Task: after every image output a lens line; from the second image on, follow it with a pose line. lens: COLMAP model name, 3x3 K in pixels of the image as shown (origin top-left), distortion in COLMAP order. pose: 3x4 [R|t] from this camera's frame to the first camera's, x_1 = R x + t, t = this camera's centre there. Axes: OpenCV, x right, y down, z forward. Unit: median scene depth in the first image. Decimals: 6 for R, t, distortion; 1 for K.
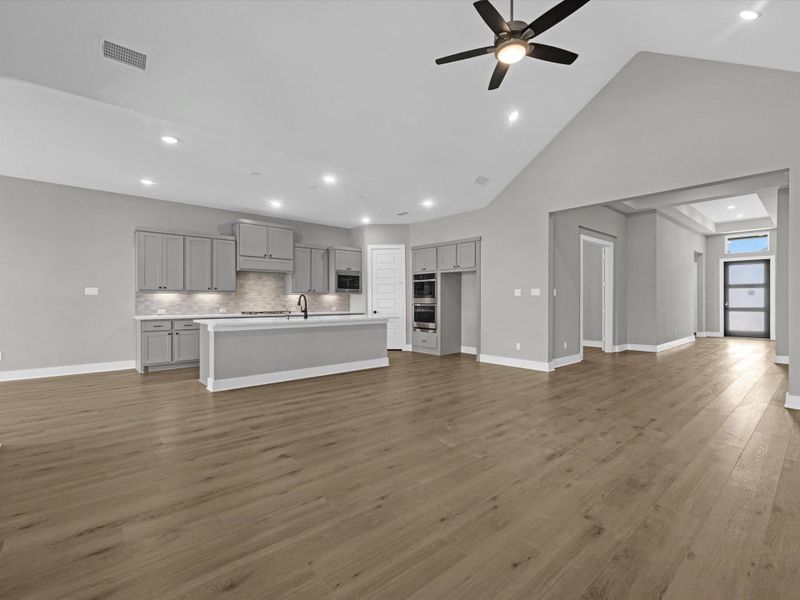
lens RADIAL K [[367.8, 0, 408.2], [0, 367.8, 304.9], [0, 0, 1]] dist [0.000215, -0.002640]
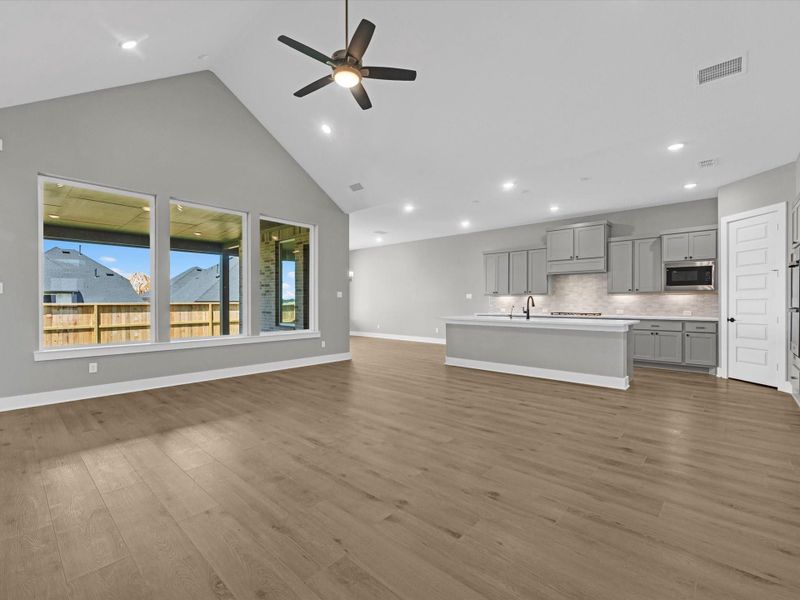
lens RADIAL K [[367.8, 0, 401.1], [0, 367.8, 305.4], [0, 0, 1]] dist [0.000215, -0.002640]
pose [[0.103521, 0.009469, -0.994582, 1.061286], [-0.012184, 0.999892, 0.008251, -0.008053], [0.994553, 0.011264, 0.103626, 0.793230]]
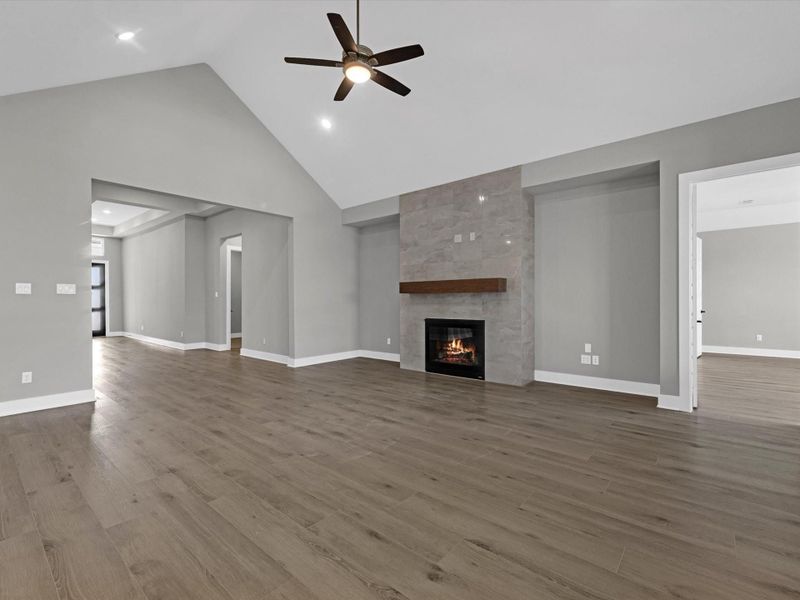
lens RADIAL K [[367.8, 0, 396.6], [0, 367.8, 300.3], [0, 0, 1]] dist [0.000215, -0.002640]
pose [[-0.130485, 0.000948, 0.991450, -0.617312], [0.016172, 0.999869, 0.001173, -0.006350], [-0.991318, 0.016187, -0.130483, 0.783338]]
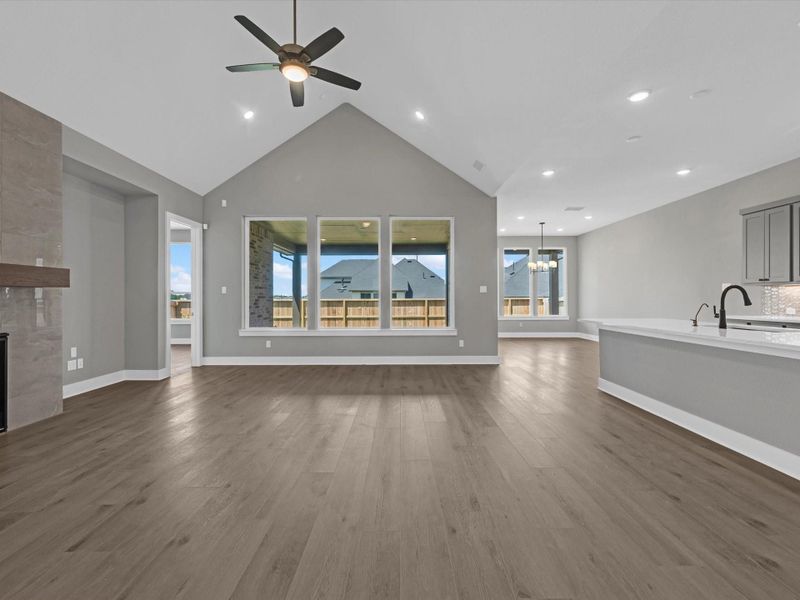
lens RADIAL K [[367.8, 0, 401.4], [0, 367.8, 299.4], [0, 0, 1]] dist [0.000215, -0.002640]
pose [[-0.663230, 0.005107, -0.748398, 0.674922], [-0.005037, 0.999924, 0.011287, -0.015494], [0.748399, 0.011255, -0.663154, 1.485577]]
